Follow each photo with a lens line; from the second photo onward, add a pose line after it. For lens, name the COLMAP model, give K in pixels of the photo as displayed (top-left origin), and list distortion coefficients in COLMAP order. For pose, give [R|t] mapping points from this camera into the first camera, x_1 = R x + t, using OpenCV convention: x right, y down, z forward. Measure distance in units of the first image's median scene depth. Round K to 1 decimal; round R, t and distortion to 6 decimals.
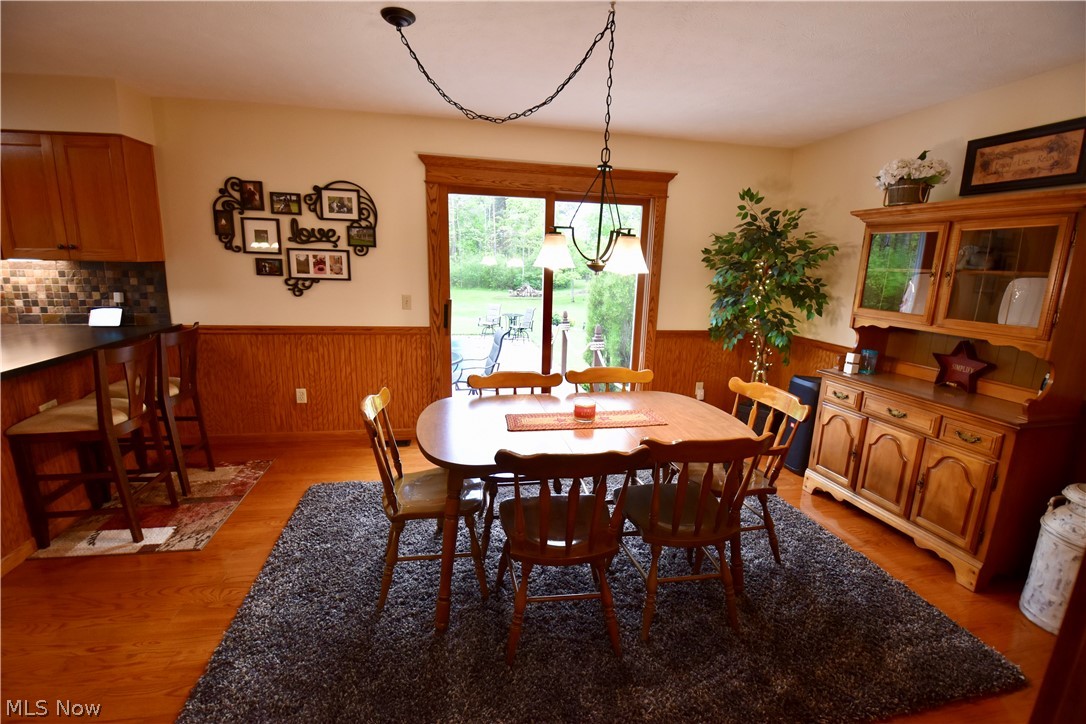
lens RADIAL K [[479.4, 0, 543.0], [0, 479.4, 362.0], [0, 0, 1]] dist [-0.000264, -0.015539]
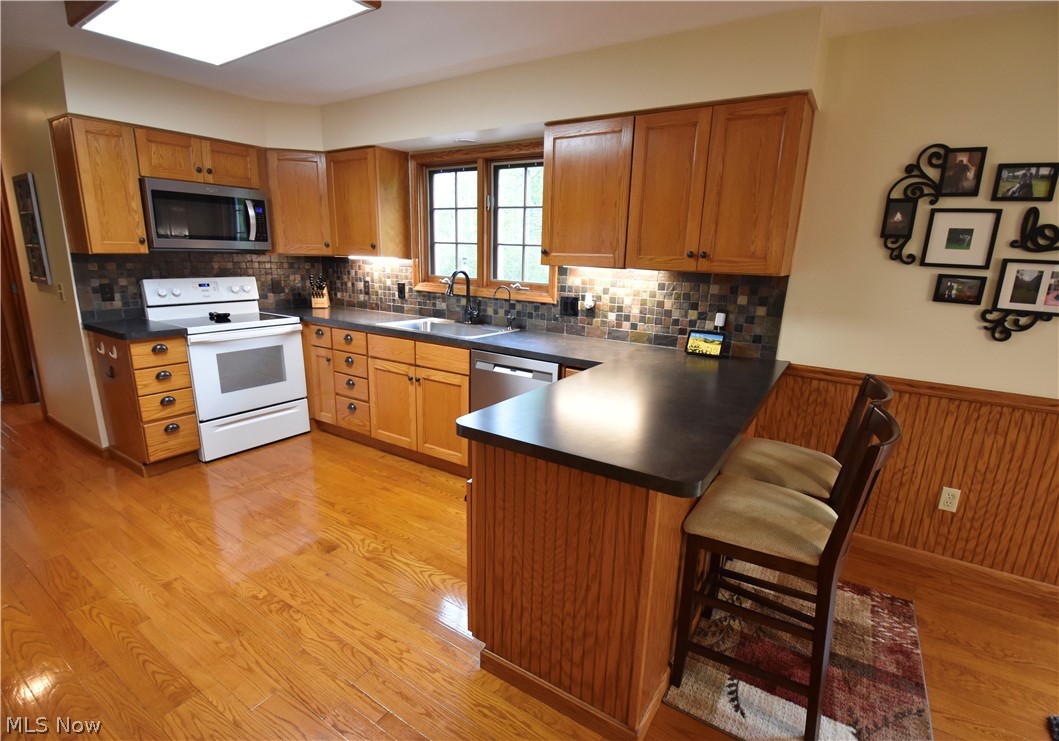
lens RADIAL K [[480.2, 0, 539.5], [0, 480.2, 370.3], [0, 0, 1]] dist [0.000111, -0.017437]
pose [[0.730122, 0.151017, -0.666420, -0.553818], [-0.151980, 0.986733, 0.057095, -0.051639], [0.666201, 0.059596, 0.743387, 0.207563]]
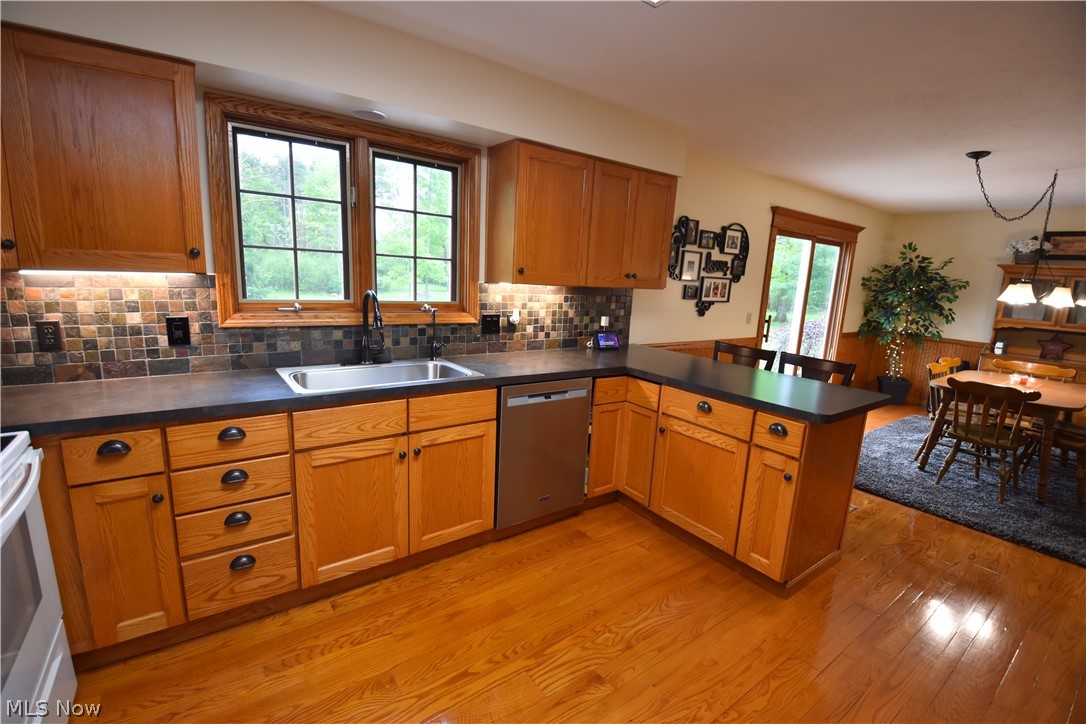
lens RADIAL K [[479.4, 0, 543.0], [0, 479.4, 362.0], [0, 0, 1]] dist [-0.000264, -0.015539]
pose [[0.908503, -0.061503, 0.413329, -1.425773], [0.064160, 0.997912, 0.007463, -0.059950], [-0.412924, 0.019739, 0.910551, 0.081182]]
